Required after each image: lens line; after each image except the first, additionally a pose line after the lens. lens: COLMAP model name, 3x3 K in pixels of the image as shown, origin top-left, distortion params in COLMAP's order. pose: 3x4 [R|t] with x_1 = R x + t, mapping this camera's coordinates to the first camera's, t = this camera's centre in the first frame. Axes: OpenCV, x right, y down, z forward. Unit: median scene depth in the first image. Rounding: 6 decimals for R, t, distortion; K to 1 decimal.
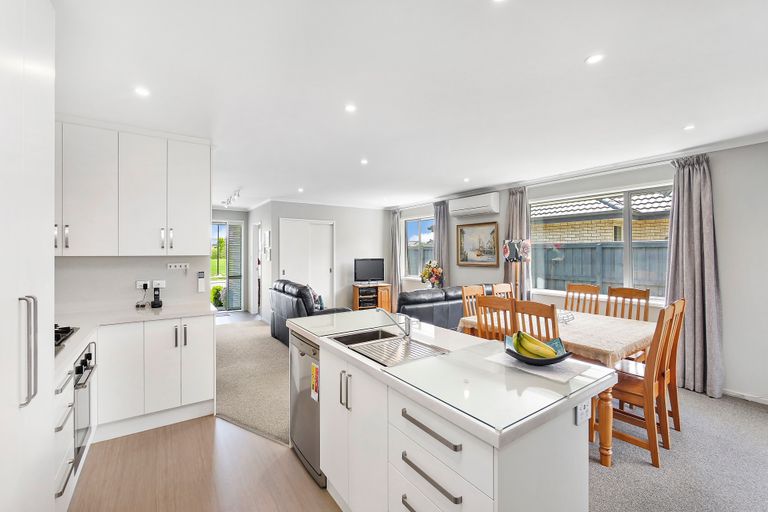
lens RADIAL K [[326.9, 0, 384.1], [0, 326.9, 253.1], [0, 0, 1]] dist [-0.002591, -0.000003]
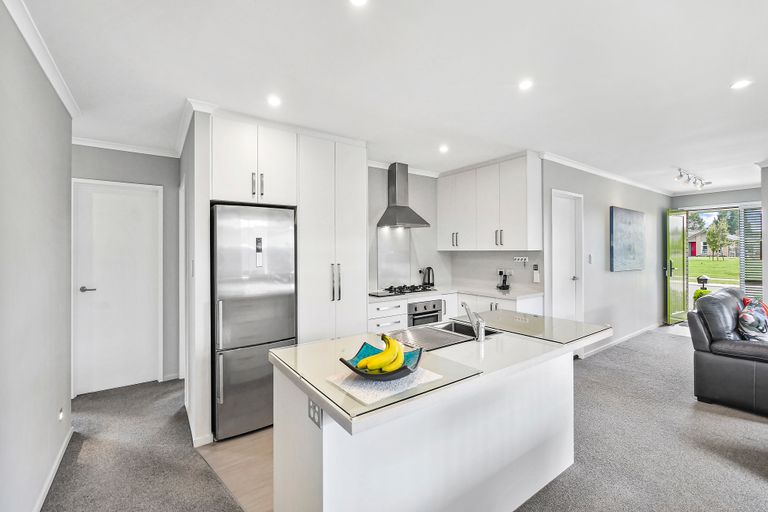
lens RADIAL K [[326.9, 0, 383.7], [0, 326.9, 251.9], [0, 0, 1]] dist [-0.002591, -0.000003]
pose [[0.010859, 0.005776, -0.999924, 0.400625], [0.005293, 0.999969, 0.005833, 0.001411], [0.999927, -0.005356, 0.010828, 0.309084]]
